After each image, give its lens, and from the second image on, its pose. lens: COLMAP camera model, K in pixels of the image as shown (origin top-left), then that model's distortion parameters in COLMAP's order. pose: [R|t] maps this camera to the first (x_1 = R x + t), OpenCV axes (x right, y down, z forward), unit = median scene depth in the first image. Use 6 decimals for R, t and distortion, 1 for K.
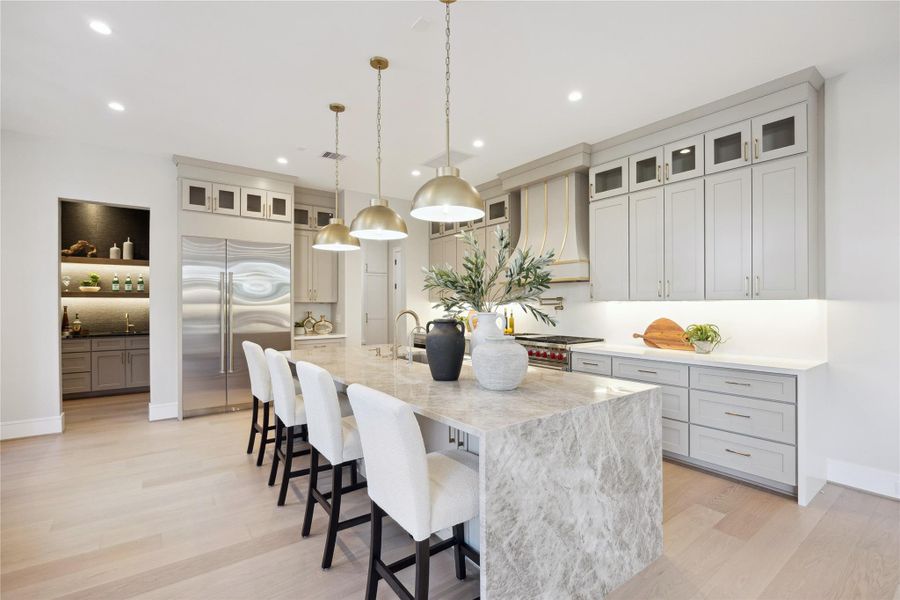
lens RADIAL K [[399.0, 0, 449.7], [0, 399.0, 303.1], [0, 0, 1]] dist [-0.001849, 0.000019]
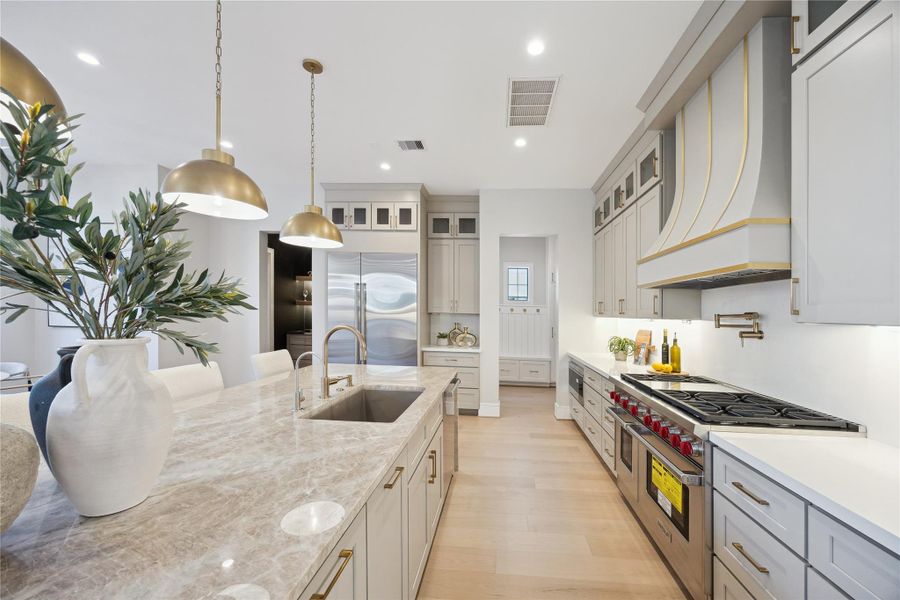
lens RADIAL K [[346.9, 0, 481.7], [0, 346.9, 311.8], [0, 0, 1]] dist [0.002949, -0.000554]
pose [[0.767664, 0.019581, -0.640554, 0.293012], [-0.025005, 0.999687, 0.000592, -0.007853], [0.640365, 0.015563, 0.767913, 0.472821]]
